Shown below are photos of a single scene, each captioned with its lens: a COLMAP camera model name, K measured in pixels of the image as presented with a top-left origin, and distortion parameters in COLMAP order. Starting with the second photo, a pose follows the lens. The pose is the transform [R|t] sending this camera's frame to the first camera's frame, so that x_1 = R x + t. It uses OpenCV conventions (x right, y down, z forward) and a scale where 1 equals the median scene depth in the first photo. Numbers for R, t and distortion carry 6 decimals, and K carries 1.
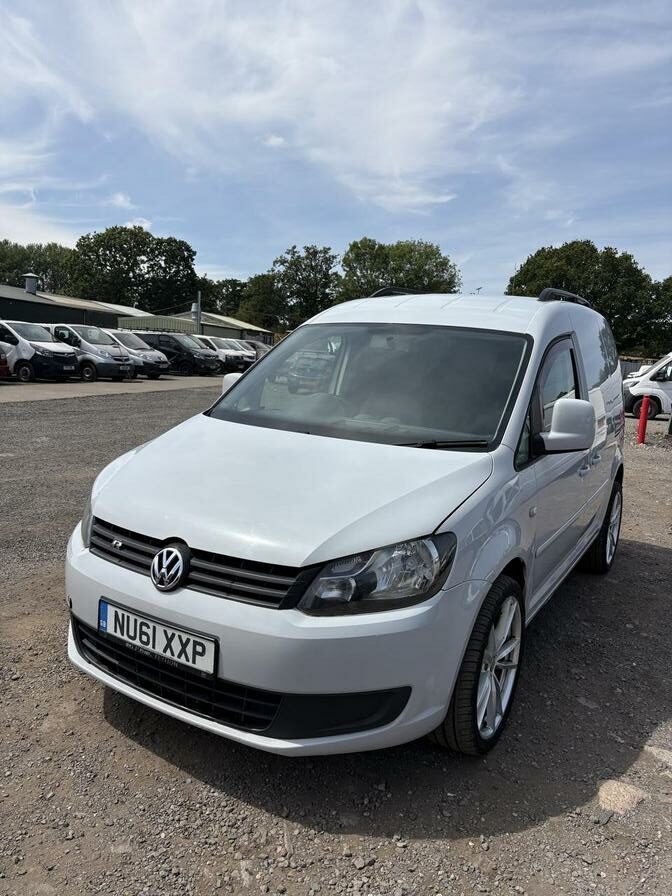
lens RADIAL K [[662.6, 0, 336.0], [0, 662.6, 448.0], [0, 0, 1]] dist [-0.008895, -0.000644]
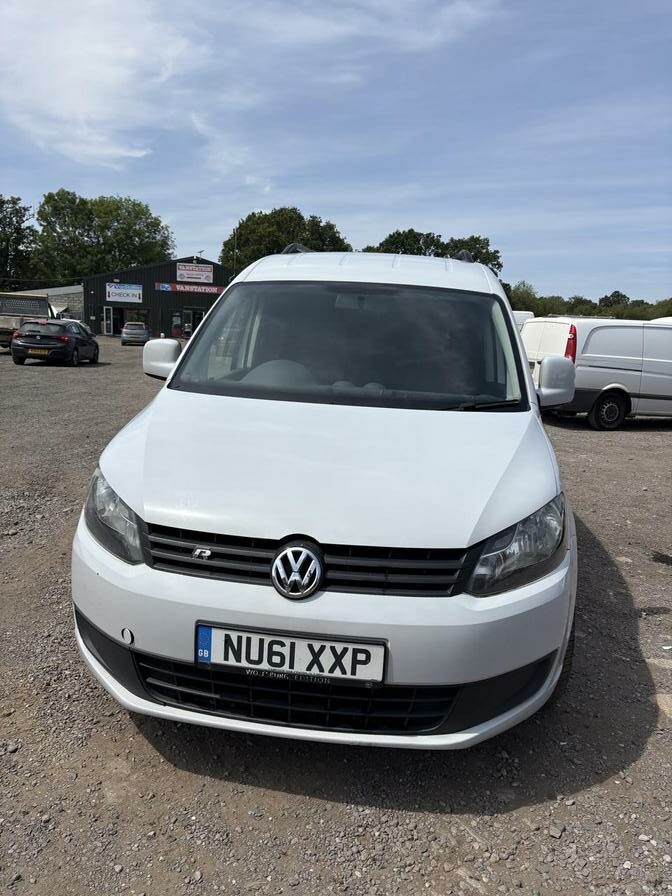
lens RADIAL K [[659.9, 0, 335.2], [0, 659.9, 461.4], [0, 0, 1]] dist [-0.000506, -0.000159]
pose [[0.910642, -0.089878, 0.403304, -0.511774], [0.060894, 0.994591, 0.084151, -0.023736], [-0.408686, -0.052073, 0.911189, 0.217570]]
